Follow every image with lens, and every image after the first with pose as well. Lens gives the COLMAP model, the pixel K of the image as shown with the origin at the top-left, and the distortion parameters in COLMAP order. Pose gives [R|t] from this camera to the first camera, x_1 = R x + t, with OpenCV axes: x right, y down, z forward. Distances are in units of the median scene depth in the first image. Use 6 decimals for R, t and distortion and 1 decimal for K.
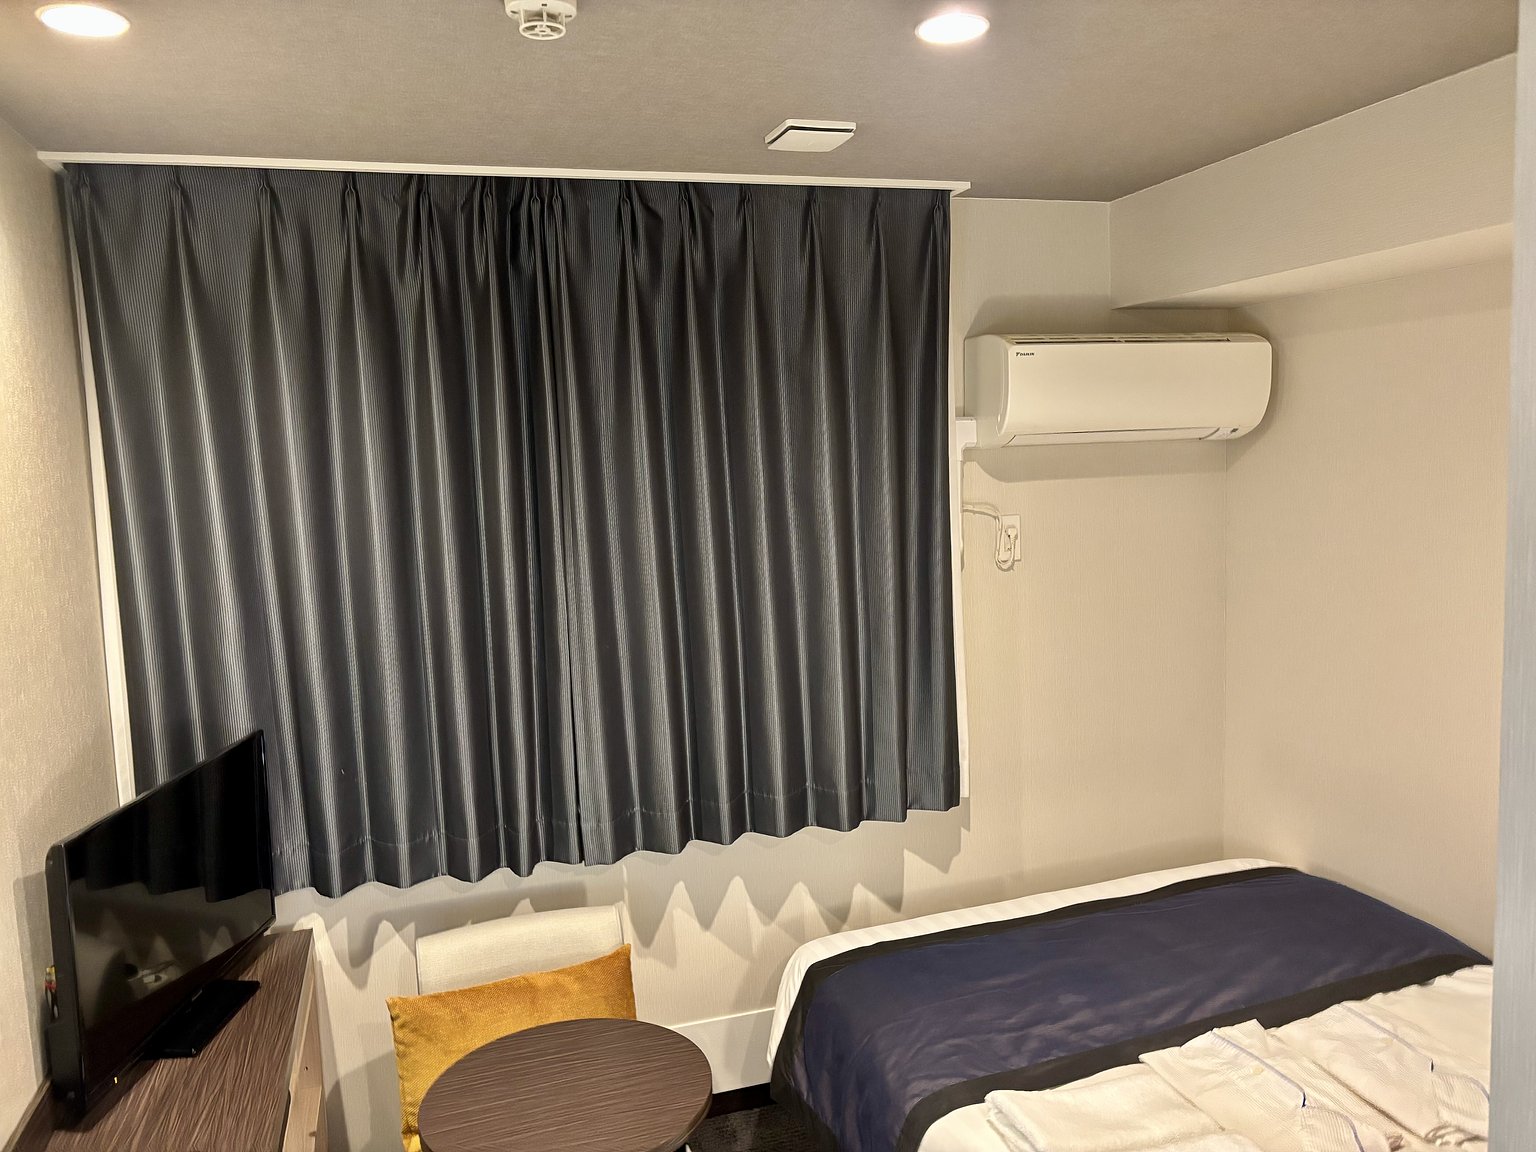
lens RADIAL K [[1141.1, 0, 764.4], [0, 1141.1, 582.5], [0, 0, 1]] dist [0.011584, 0.006115]
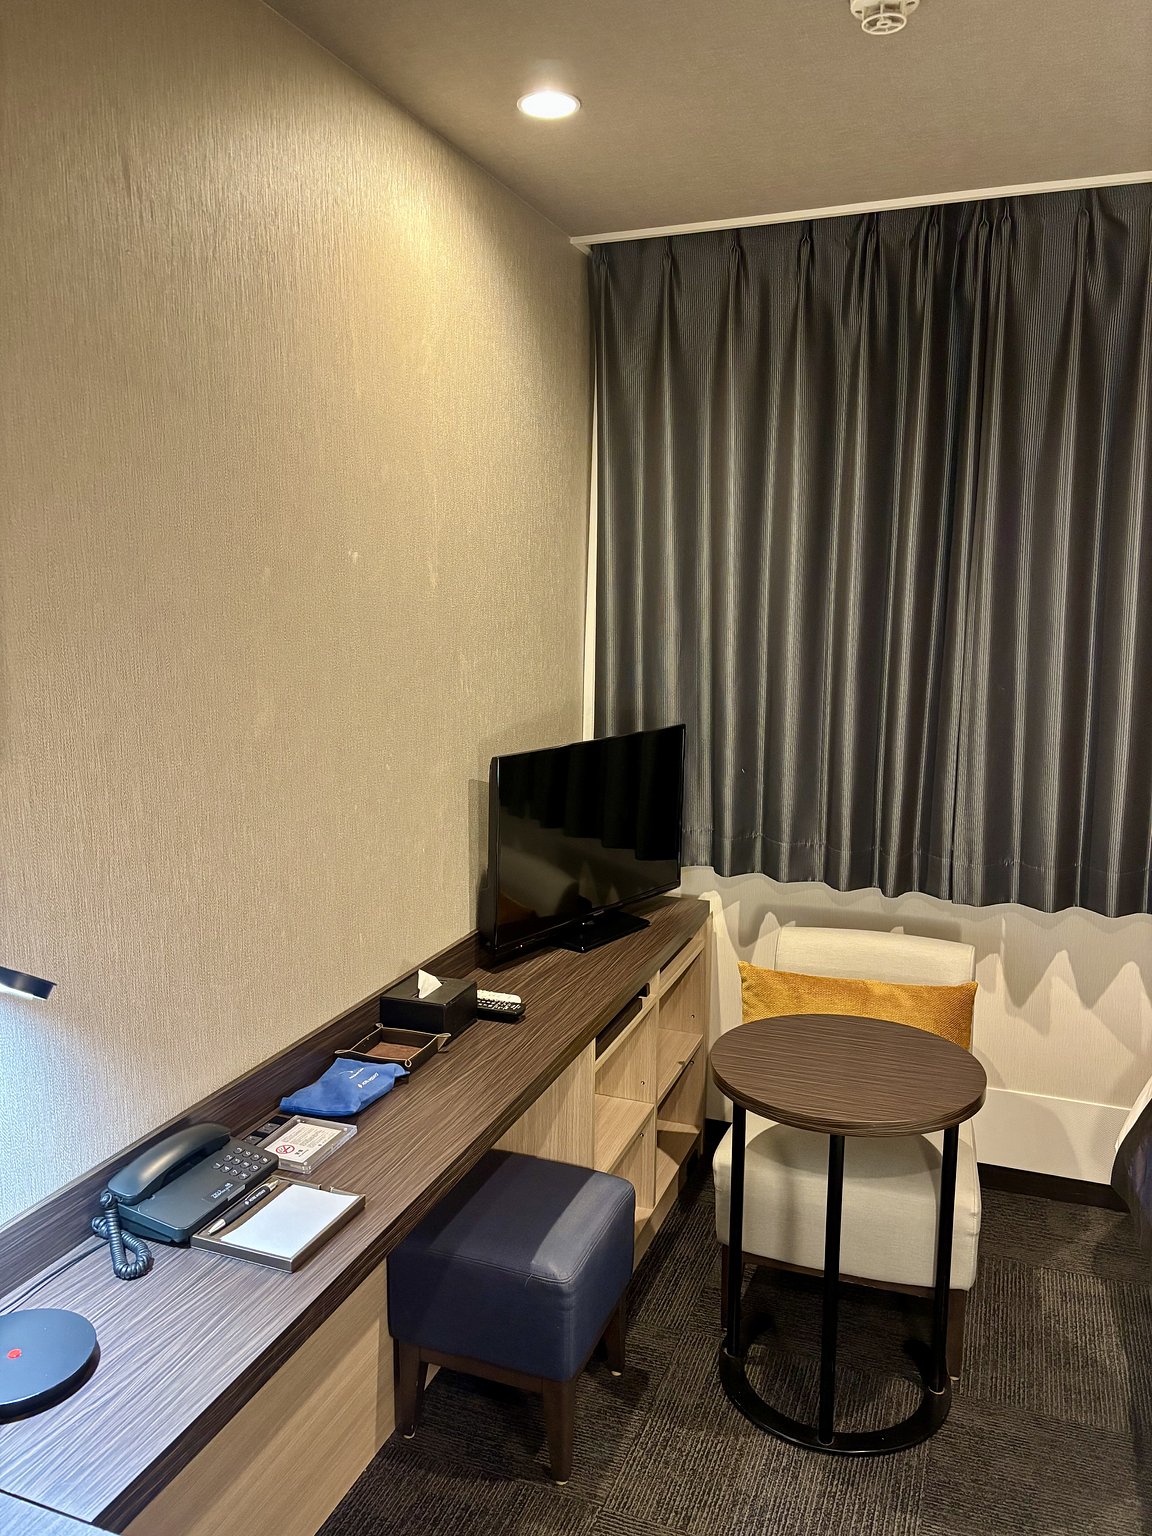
lens RADIAL K [[1141.1, 0, 576.0], [0, 1141.1, 768.0], [0, 0, 1]] dist [0.011584, 0.006115]
pose [[0.787525, 0.142223, -0.599648, 0.181712], [-0.101567, 0.989654, 0.101335, 0.064357], [0.607856, -0.018899, 0.793822, -0.005769]]
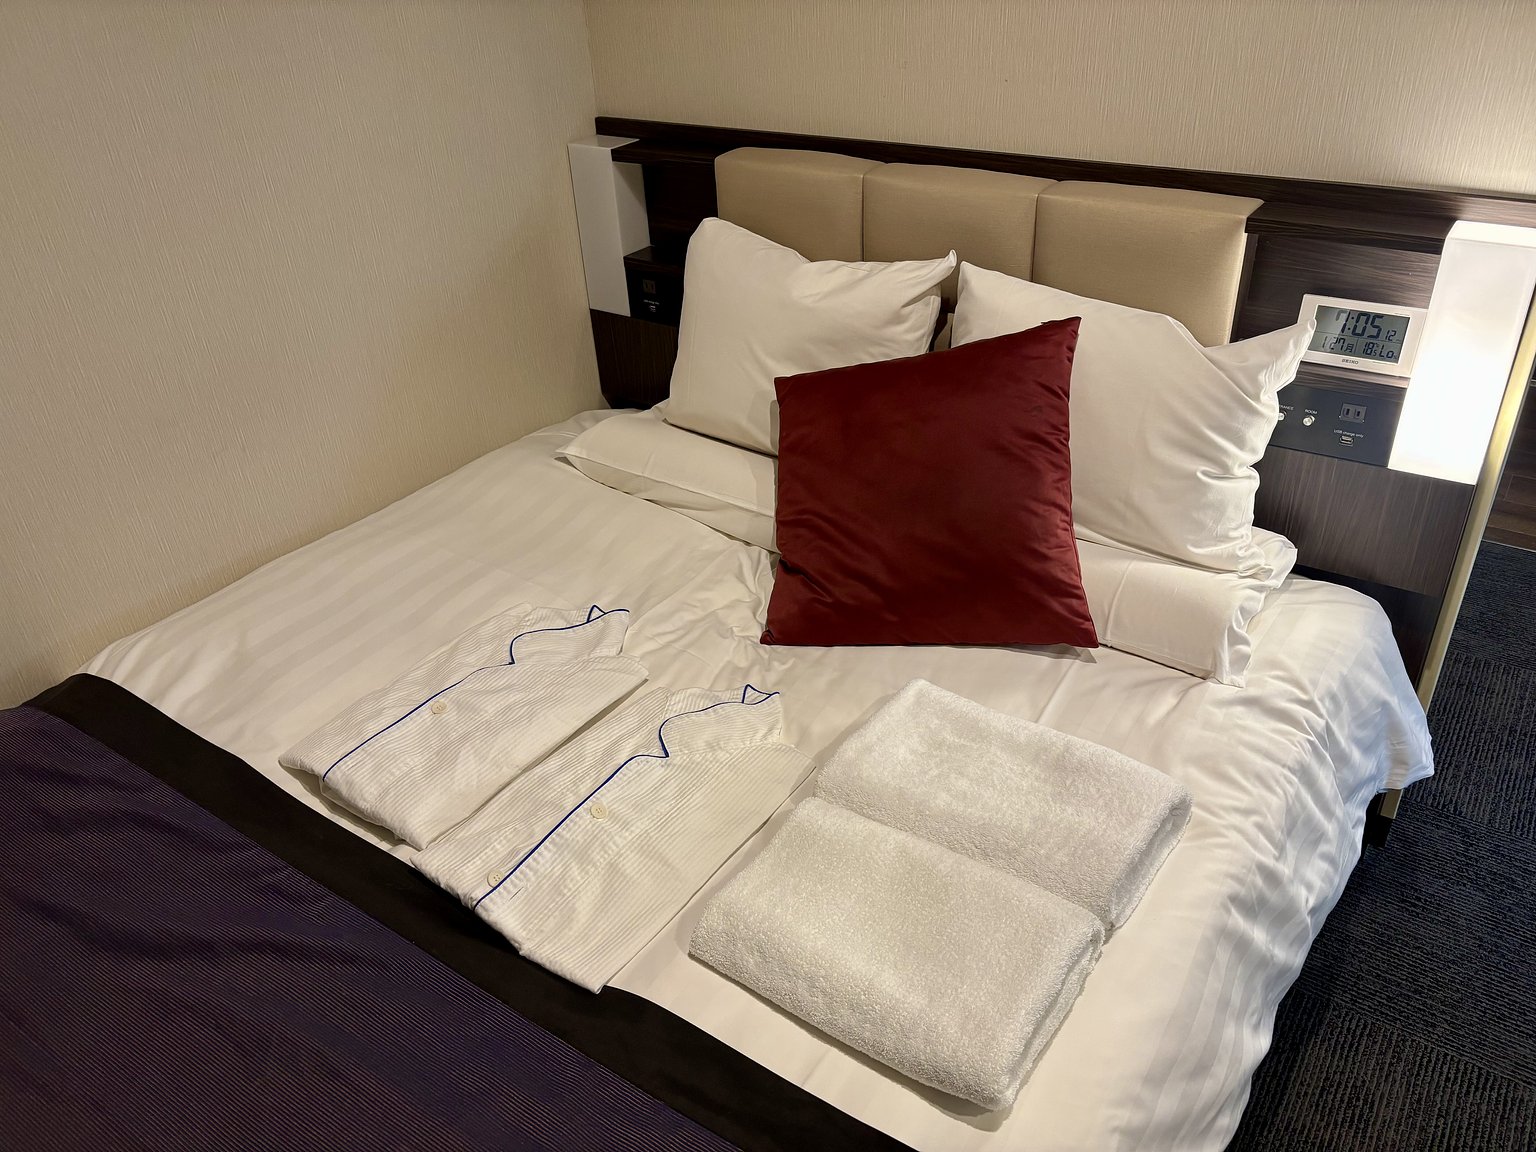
lens RADIAL K [[1141.1, 0, 764.4], [0, 1141.1, 582.5], [0, 0, 1]] dist [0.011584, 0.006115]
pose [[-0.601467, -0.353374, 0.716495, 0.000472], [0.168745, 0.820424, 0.546287, 0.017657], [-0.780873, 0.449478, -0.433827, 0.837538]]
